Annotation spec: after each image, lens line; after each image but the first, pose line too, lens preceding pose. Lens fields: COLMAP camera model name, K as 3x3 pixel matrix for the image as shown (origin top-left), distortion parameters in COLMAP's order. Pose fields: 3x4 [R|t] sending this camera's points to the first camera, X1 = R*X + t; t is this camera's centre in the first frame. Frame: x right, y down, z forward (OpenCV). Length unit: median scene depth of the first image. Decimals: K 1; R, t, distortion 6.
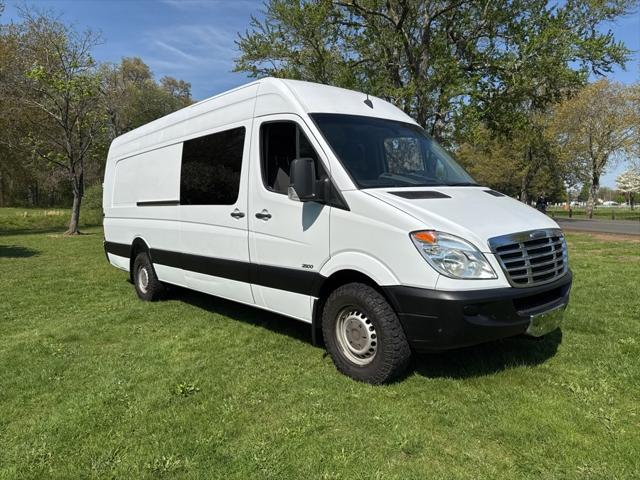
lens RADIAL K [[454.0, 0, 322.0], [0, 454.0, 238.0], [0, 0, 1]] dist [0.048122, -0.054711]
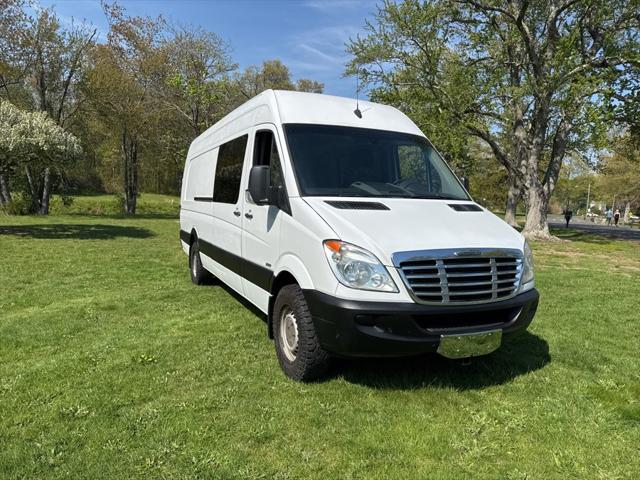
lens RADIAL K [[454.0, 0, 322.0], [0, 454.0, 238.0], [0, 0, 1]] dist [0.048122, -0.054711]
pose [[0.958673, 0.074896, -0.274474, 0.327814], [-0.074556, 0.997148, 0.011685, -0.020626], [0.274567, 0.009261, 0.961523, -0.006250]]
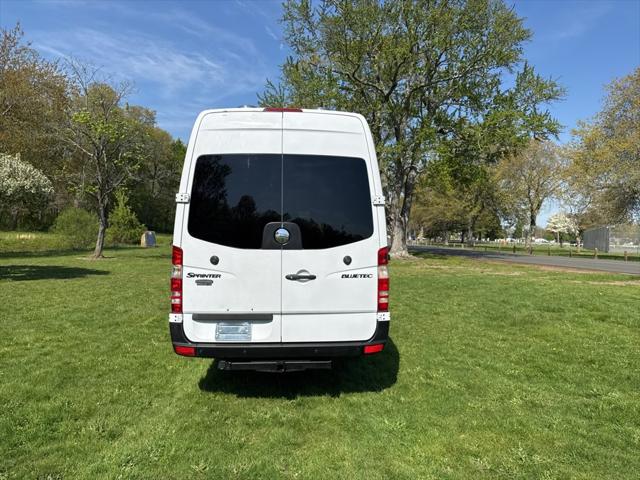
lens RADIAL K [[454.0, 0, 322.0], [0, 454.0, 238.0], [0, 0, 1]] dist [0.048122, -0.054711]
pose [[0.993073, 0.026906, 0.114378, -0.626107], [-0.019314, 0.997567, -0.066979, 0.039252], [-0.115902, 0.064306, 0.991177, -0.822231]]
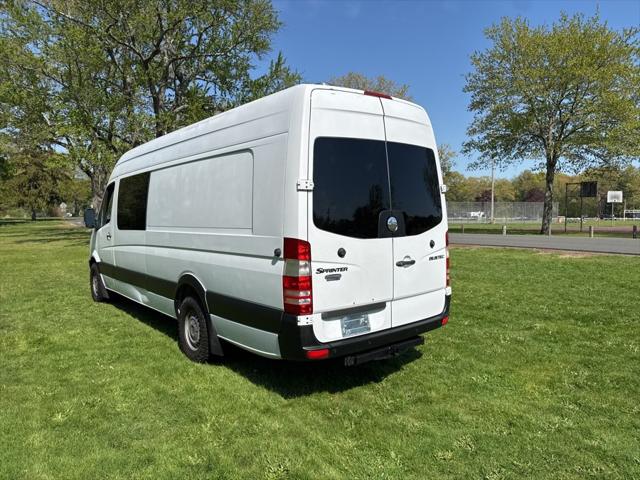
lens RADIAL K [[454.0, 0, 322.0], [0, 454.0, 238.0], [0, 0, 1]] dist [0.048122, -0.054711]
pose [[0.739037, -0.031114, 0.672946, -1.284757], [0.047301, 0.998864, -0.005764, 0.005285], [-0.672002, 0.036091, 0.739669, -0.513939]]
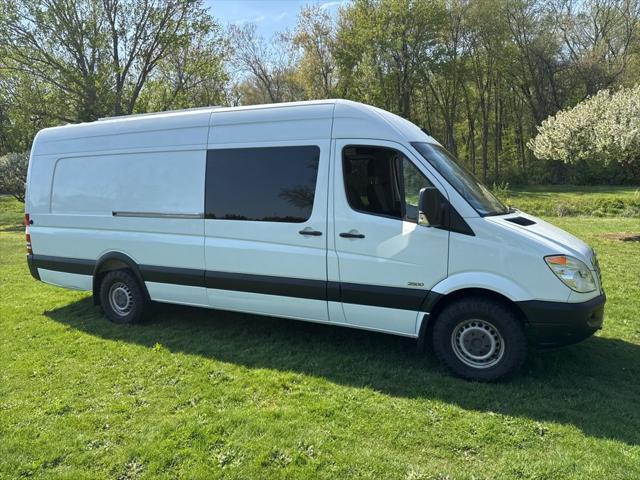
lens RADIAL K [[451.3, 0, 321.4], [0, 451.3, 238.3], [0, 0, 1]] dist [0.101733, -0.163141]
pose [[0.923485, -0.024245, 0.382867, -0.555029], [0.013830, 0.999456, 0.029933, -0.070729], [-0.383385, -0.022348, 0.923318, 0.077403]]
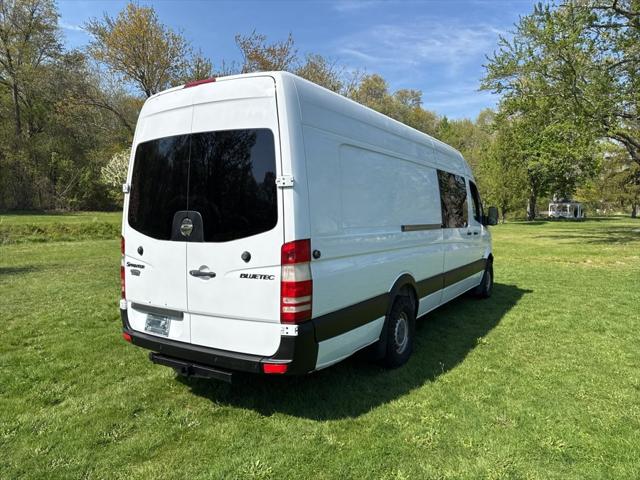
lens RADIAL K [[454.0, 0, 322.0], [0, 454.0, 238.0], [0, 0, 1]] dist [0.048122, -0.054711]
pose [[0.886718, 0.044481, -0.460165, -0.045947], [-0.048874, 0.998802, 0.002369, -0.013975], [0.459719, 0.020390, 0.887830, -0.544212]]
